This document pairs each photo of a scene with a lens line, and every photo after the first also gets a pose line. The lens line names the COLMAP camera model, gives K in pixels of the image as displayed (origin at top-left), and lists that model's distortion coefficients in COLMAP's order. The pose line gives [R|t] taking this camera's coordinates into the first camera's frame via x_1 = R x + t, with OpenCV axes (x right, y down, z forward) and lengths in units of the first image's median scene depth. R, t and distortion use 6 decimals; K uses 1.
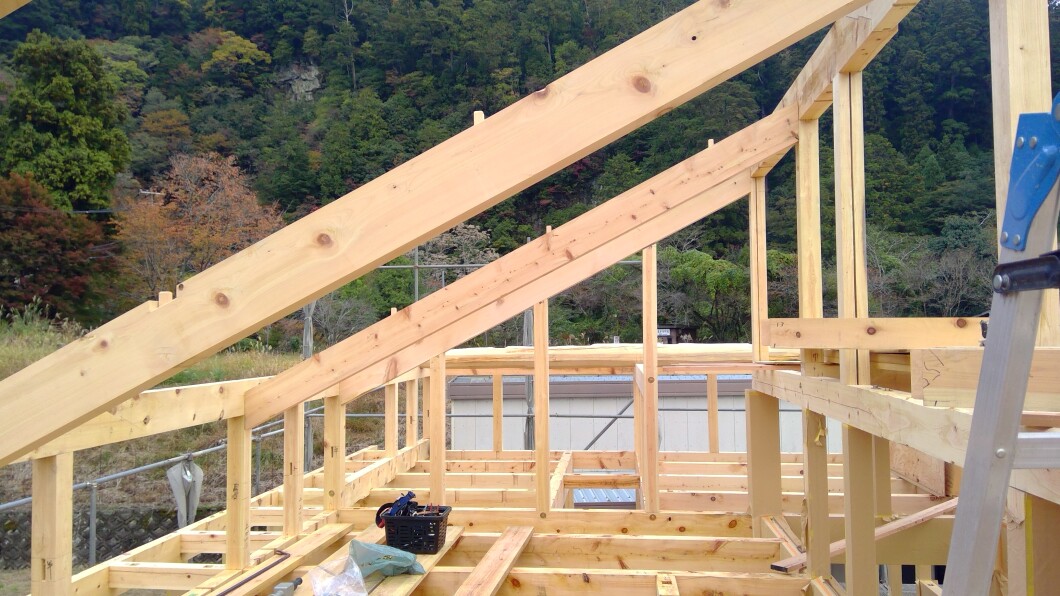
lens RADIAL K [[882.7, 0, 530.0], [0, 882.7, 298.0], [0, 0, 1]] dist [0.127592, -0.259611]
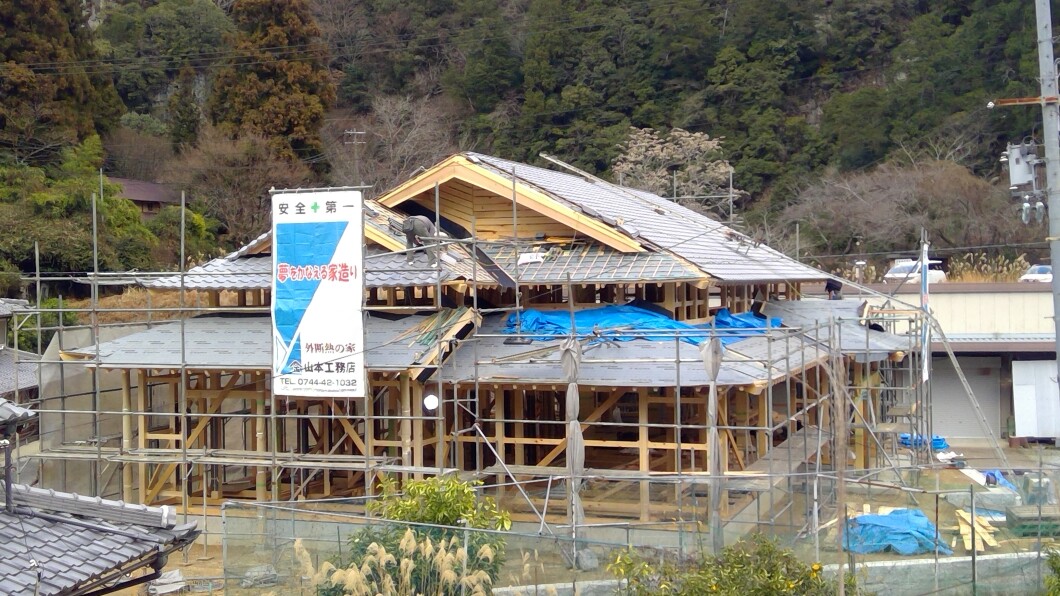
lens RADIAL K [[835.9, 0, 530.0], [0, 835.9, 298.0], [0, 0, 1]] dist [0.130395, -0.205408]
pose [[0.979262, 0.006324, -0.202501, -0.077615], [0.010787, 0.996468, 0.083280, 0.006013], [0.202312, -0.083737, 0.975735, 0.257824]]
